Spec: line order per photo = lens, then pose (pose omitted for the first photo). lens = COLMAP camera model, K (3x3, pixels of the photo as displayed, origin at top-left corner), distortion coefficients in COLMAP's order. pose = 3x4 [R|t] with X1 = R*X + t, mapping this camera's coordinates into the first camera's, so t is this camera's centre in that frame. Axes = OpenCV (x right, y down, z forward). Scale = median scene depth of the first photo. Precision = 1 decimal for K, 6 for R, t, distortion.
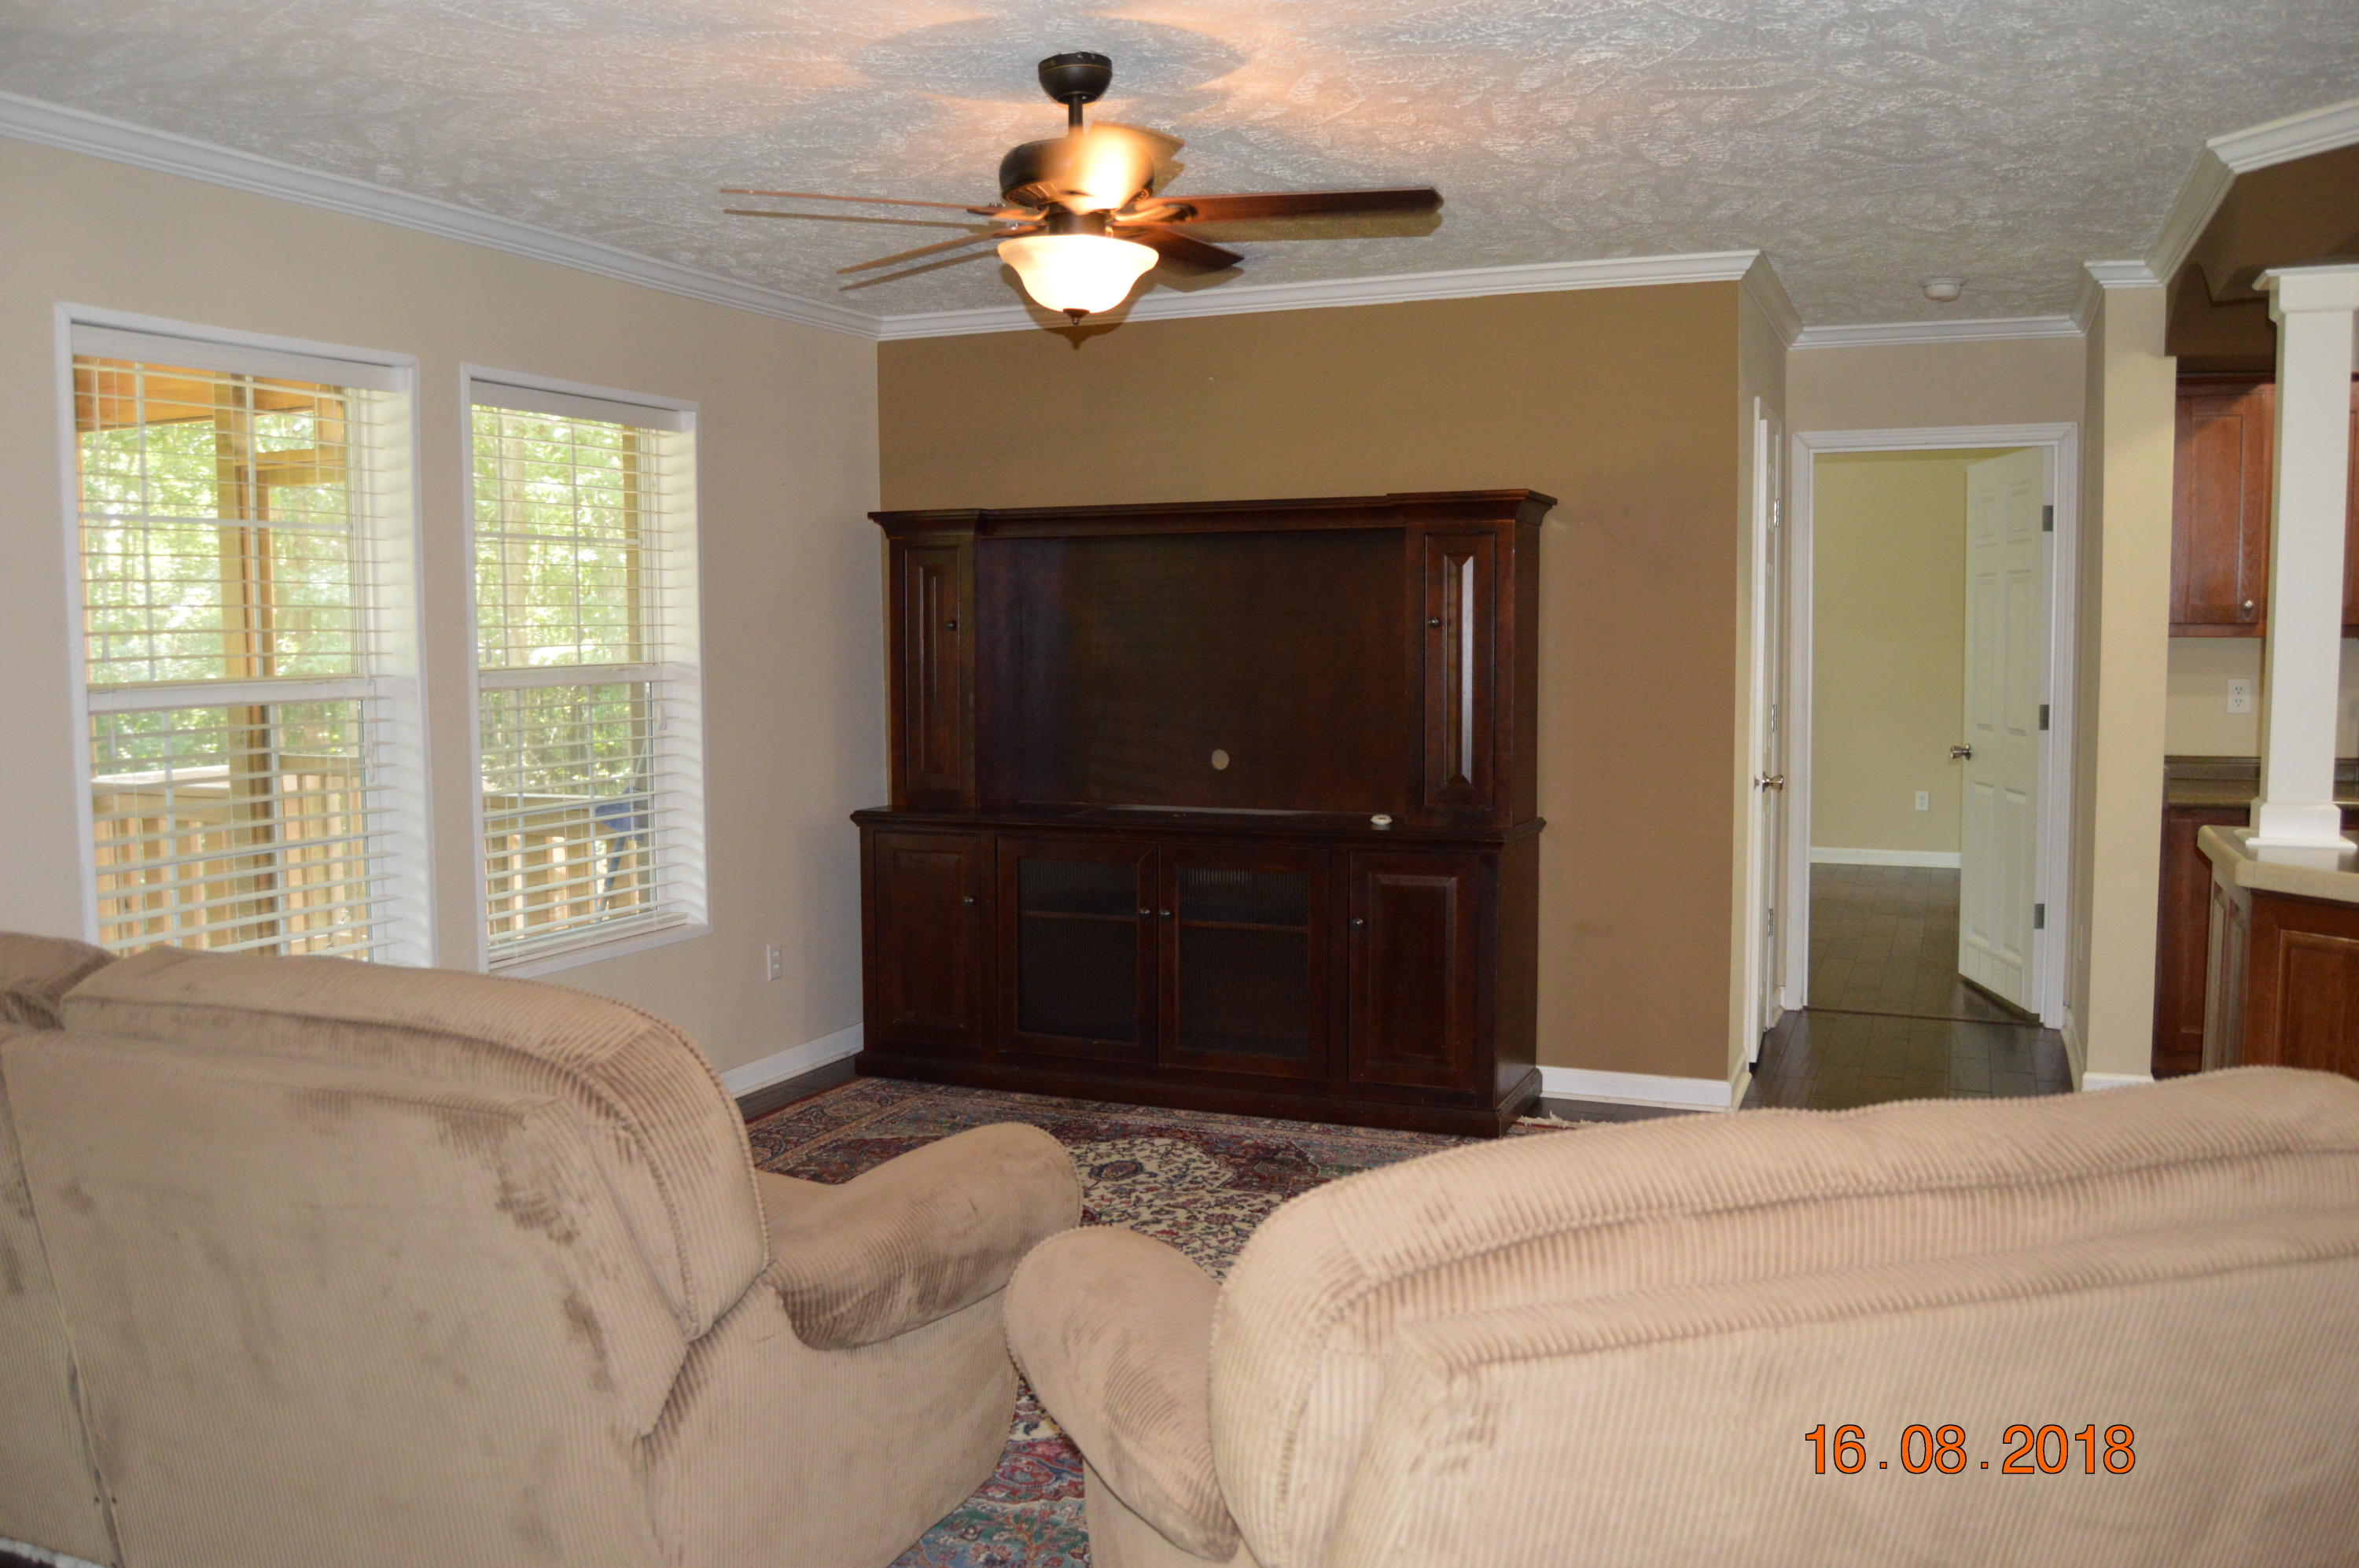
lens RADIAL K [[1879.6, 0, 1161.9], [0, 1879.6, 785.1], [0, 0, 1]] dist [-0.093947, 0.039548]
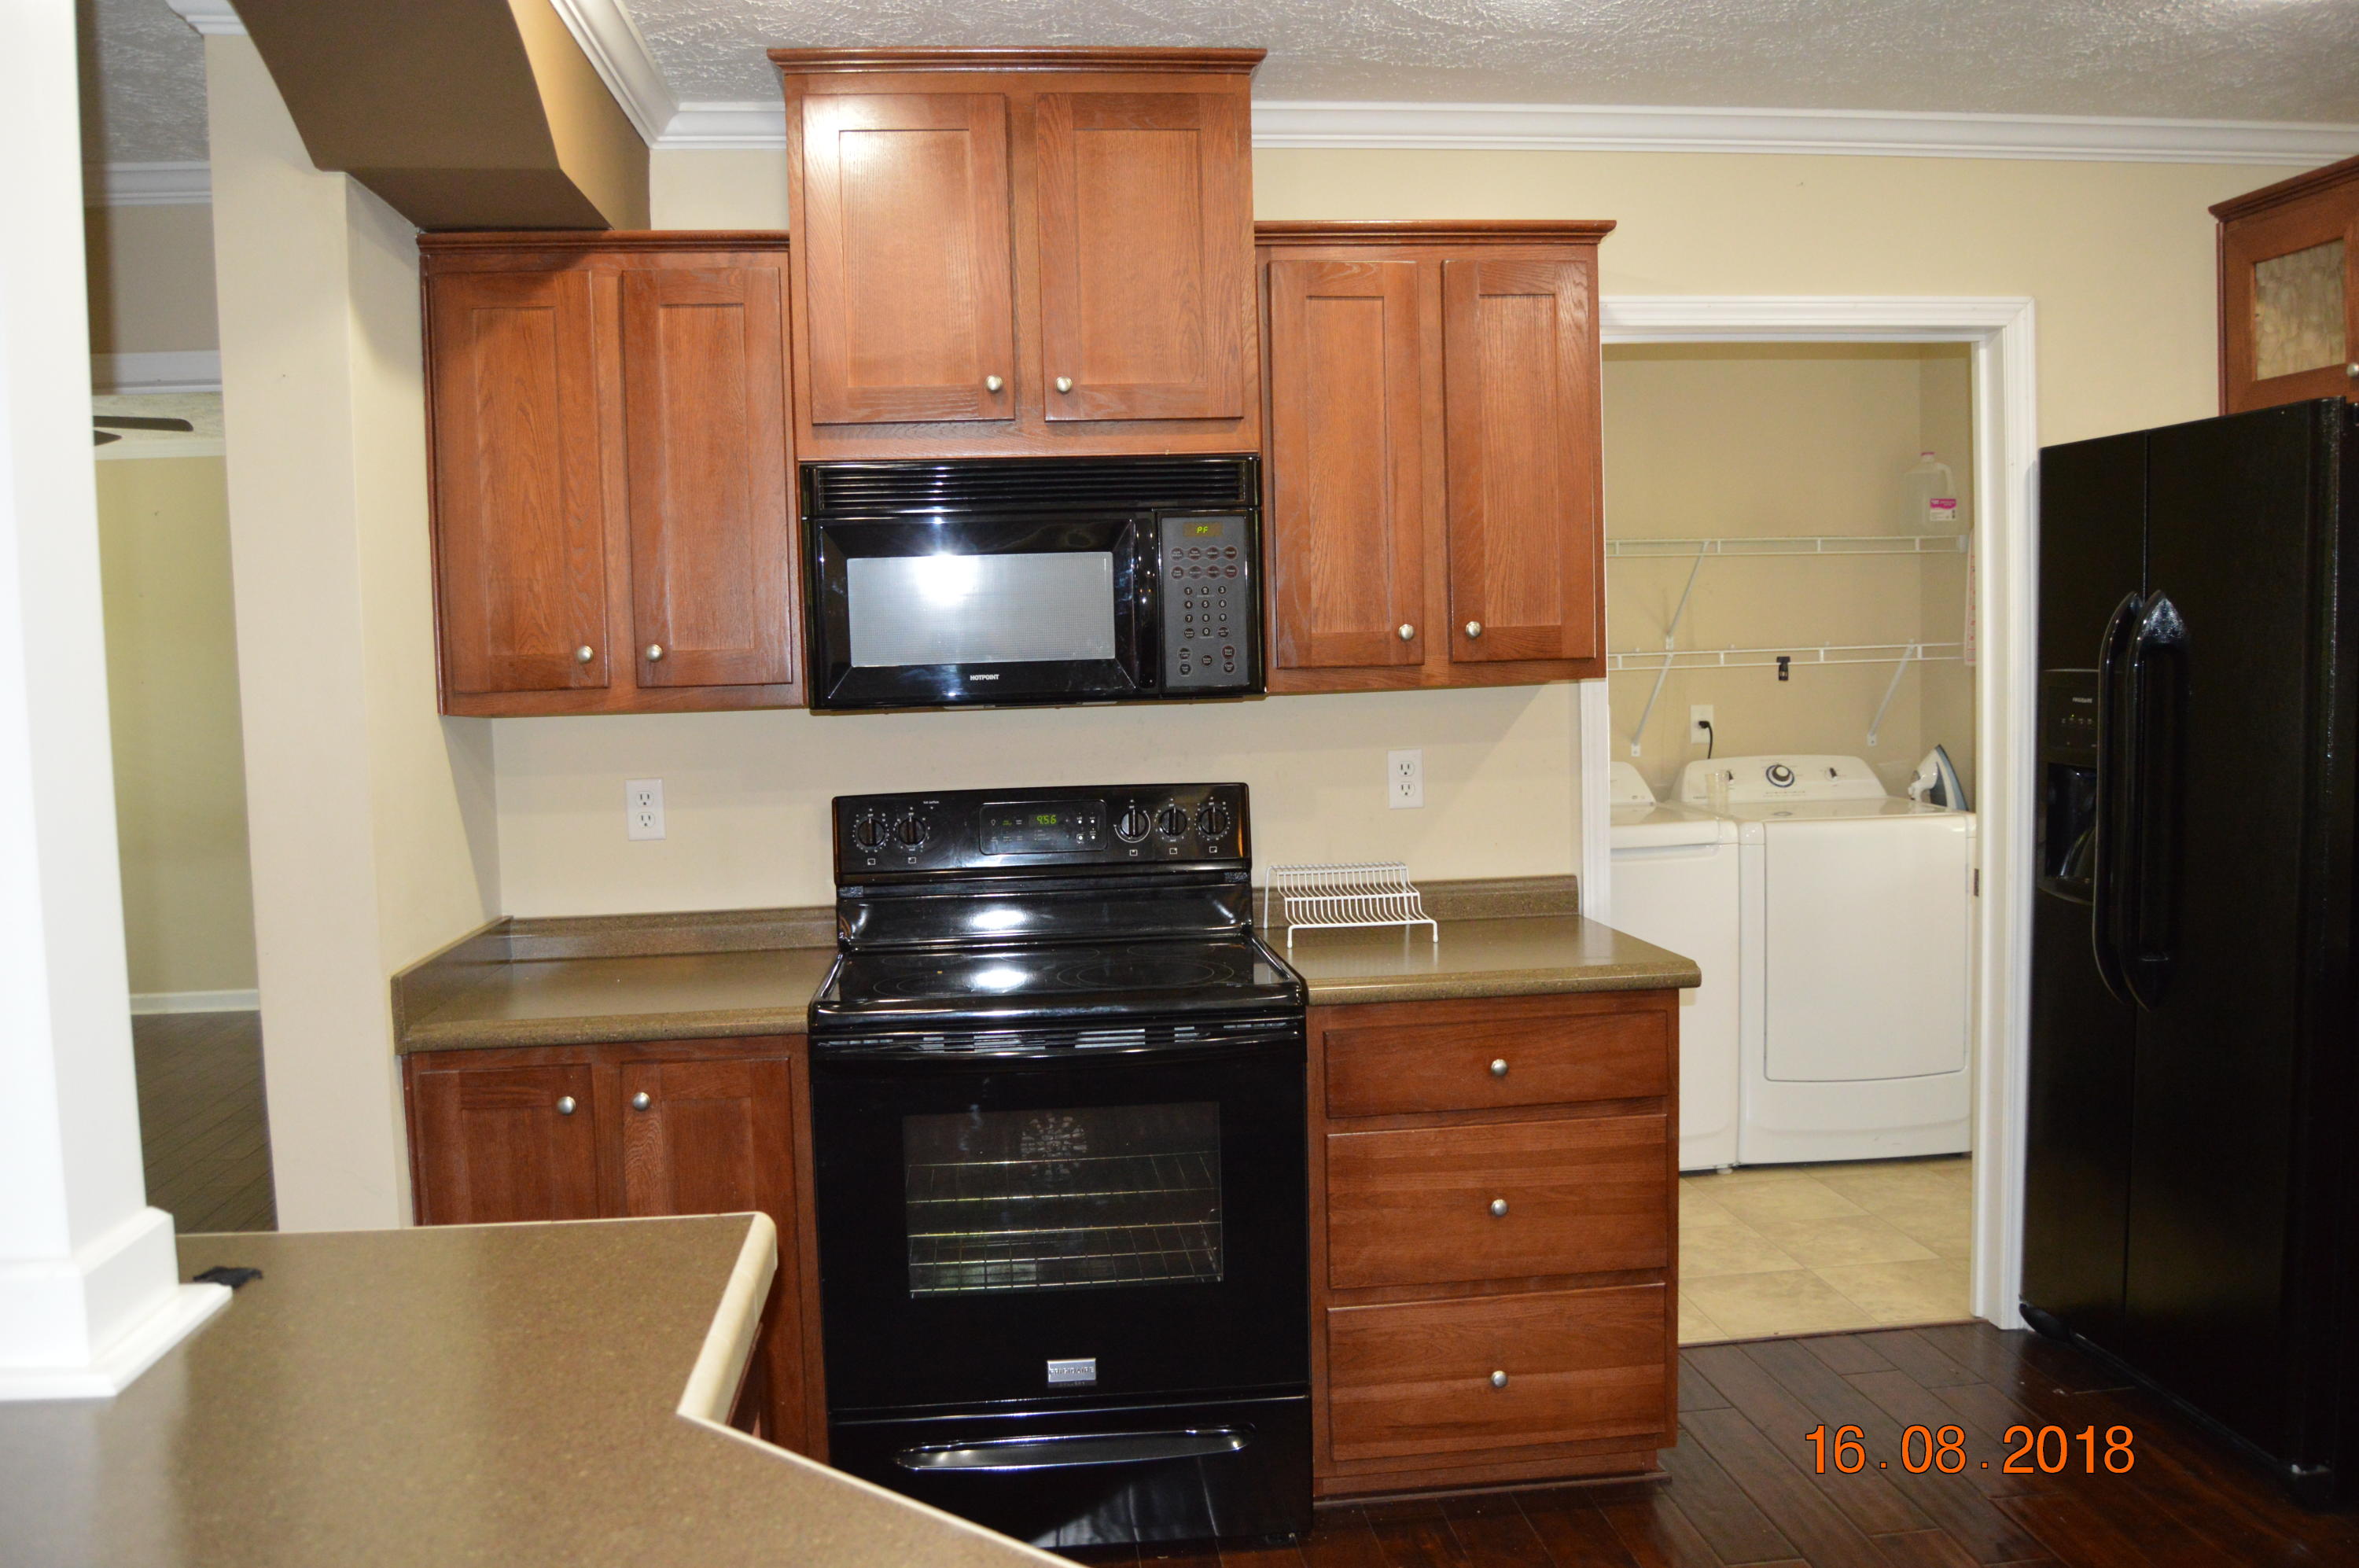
lens RADIAL K [[1879.6, 0, 1161.9], [0, 1879.6, 785.1], [0, 0, 1]] dist [-0.093947, 0.039548]
pose [[0.873871, -0.051805, 0.483390, 0.749845], [0.062646, 0.998016, -0.006295, -0.071602], [-0.482105, 0.035783, 0.875382, 0.677345]]
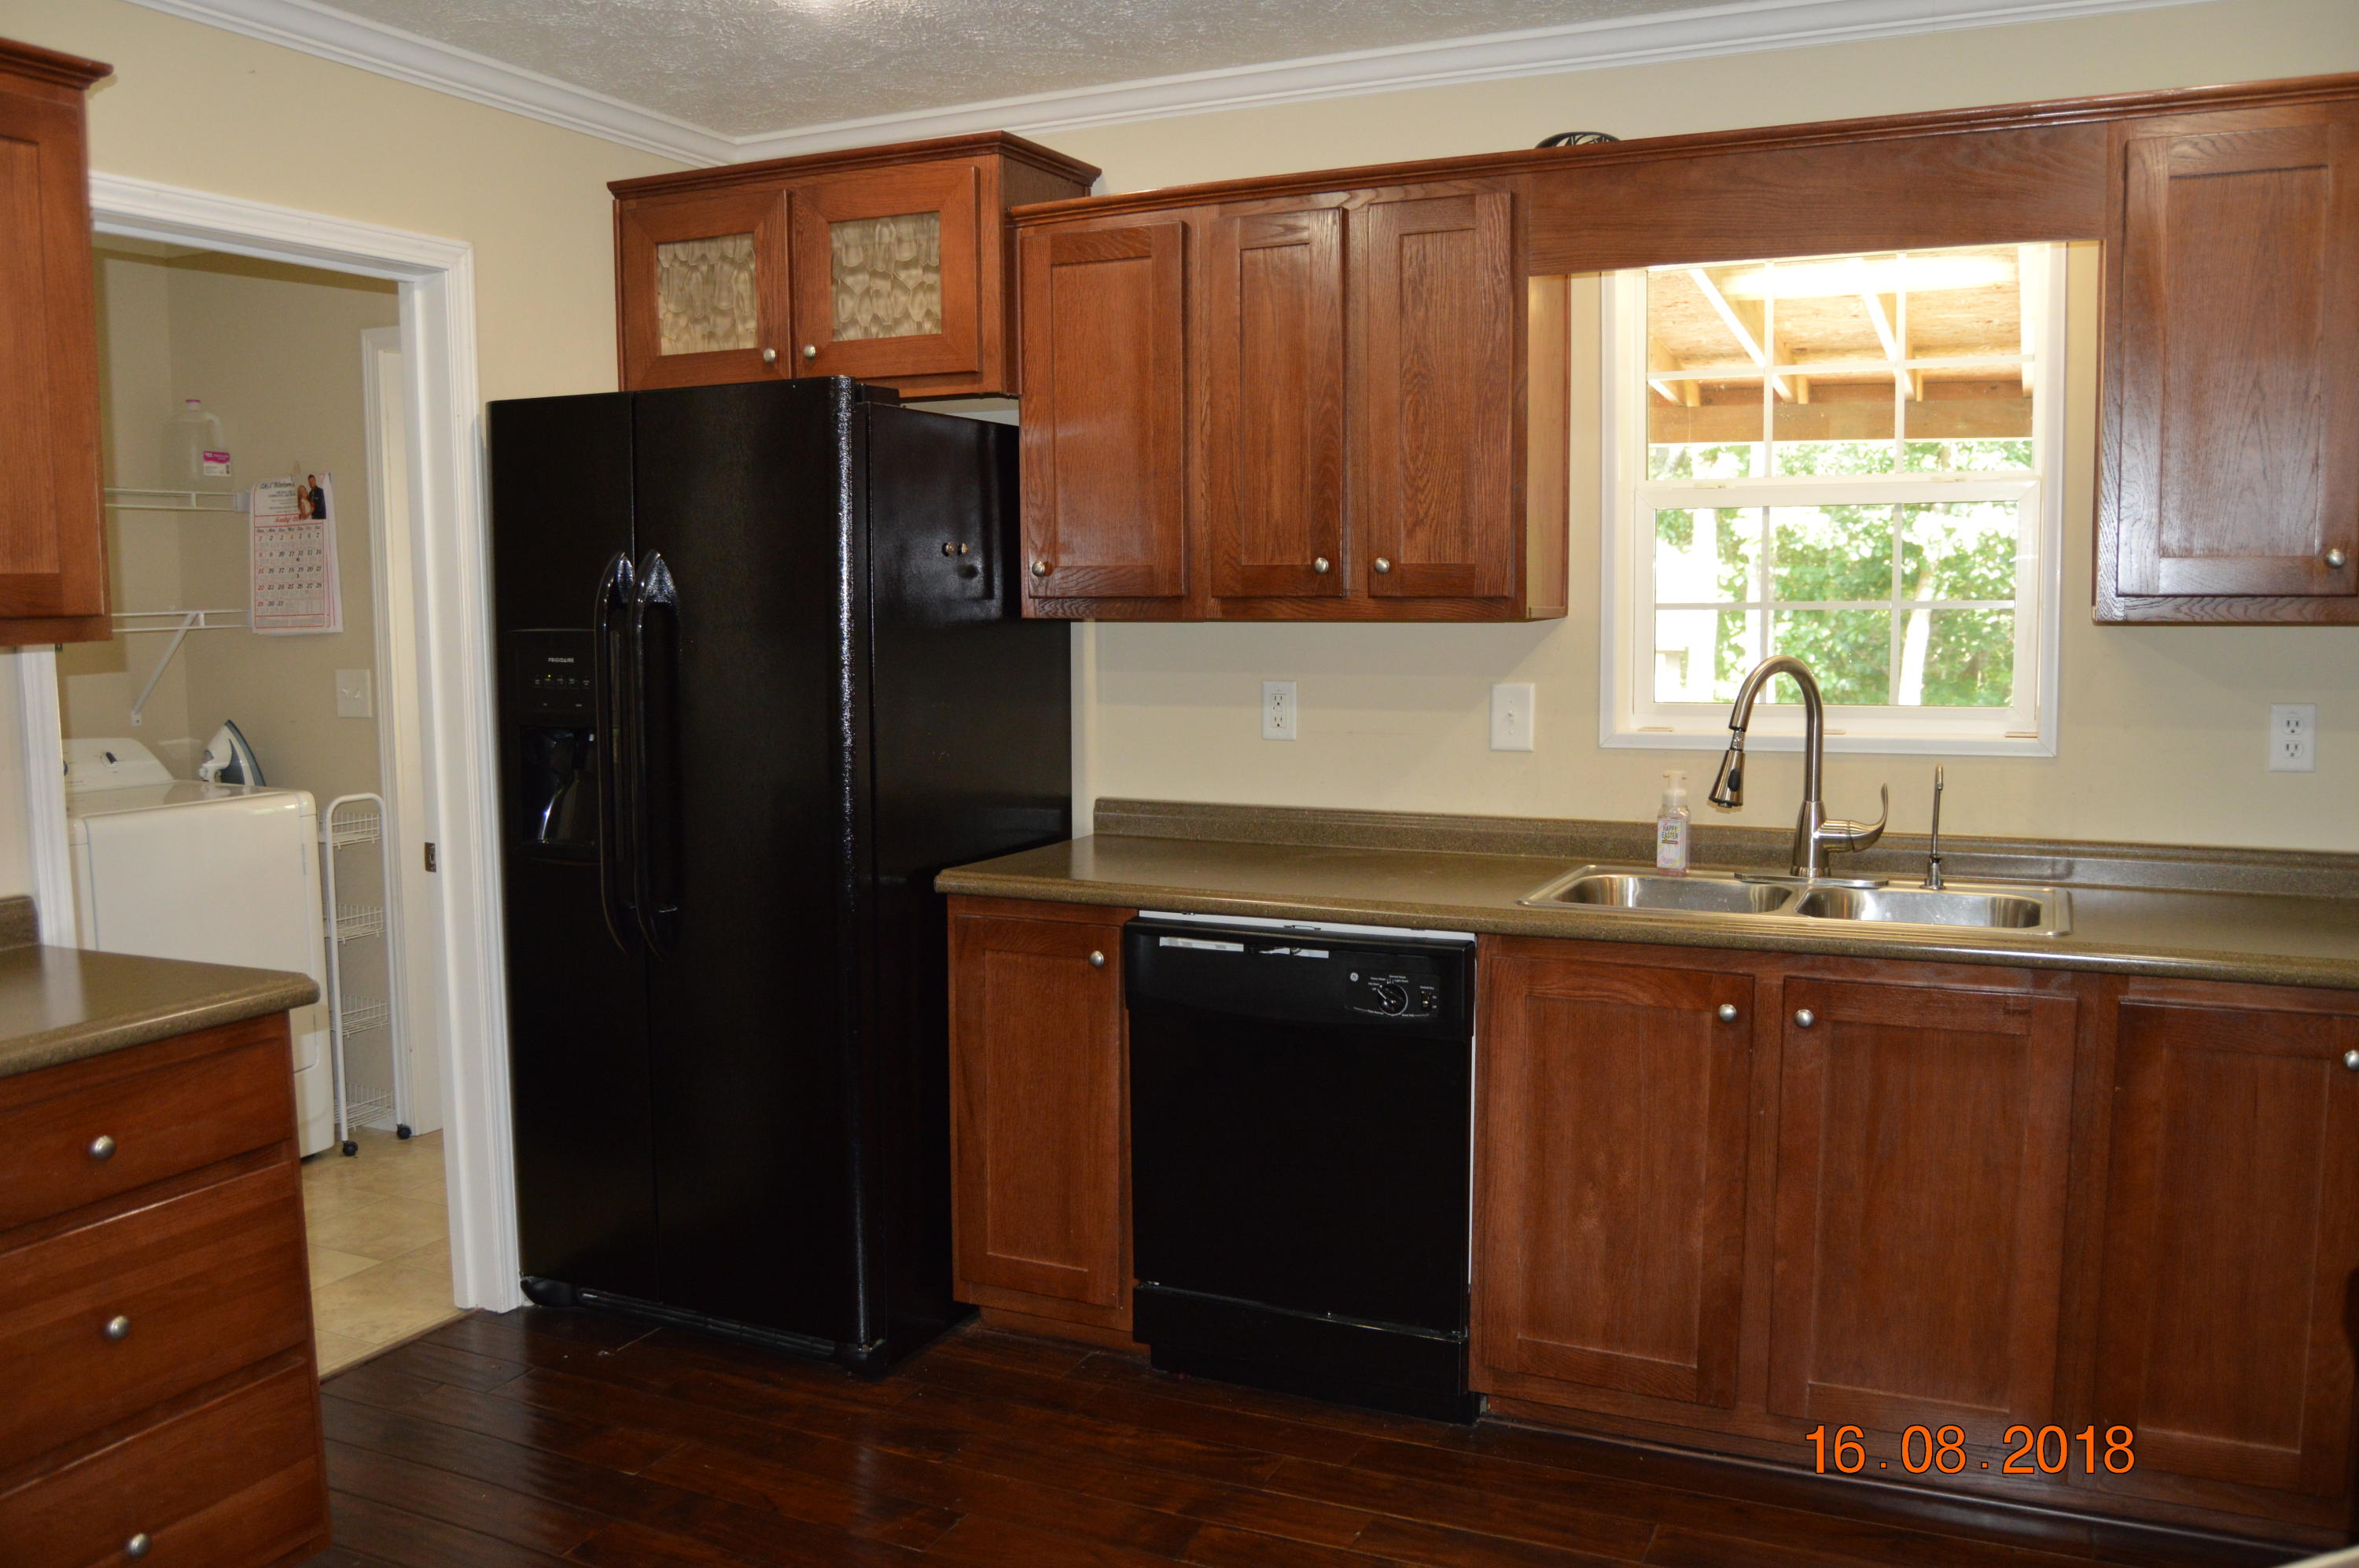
lens RADIAL K [[1879.6, 0, 1161.9], [0, 1879.6, 785.1], [0, 0, 1]] dist [-0.093947, 0.039548]
pose [[0.035797, -0.096632, 0.994676, 0.682043], [0.094948, 0.991141, 0.092871, -0.088061], [-0.994838, 0.091118, 0.044655, 0.947064]]
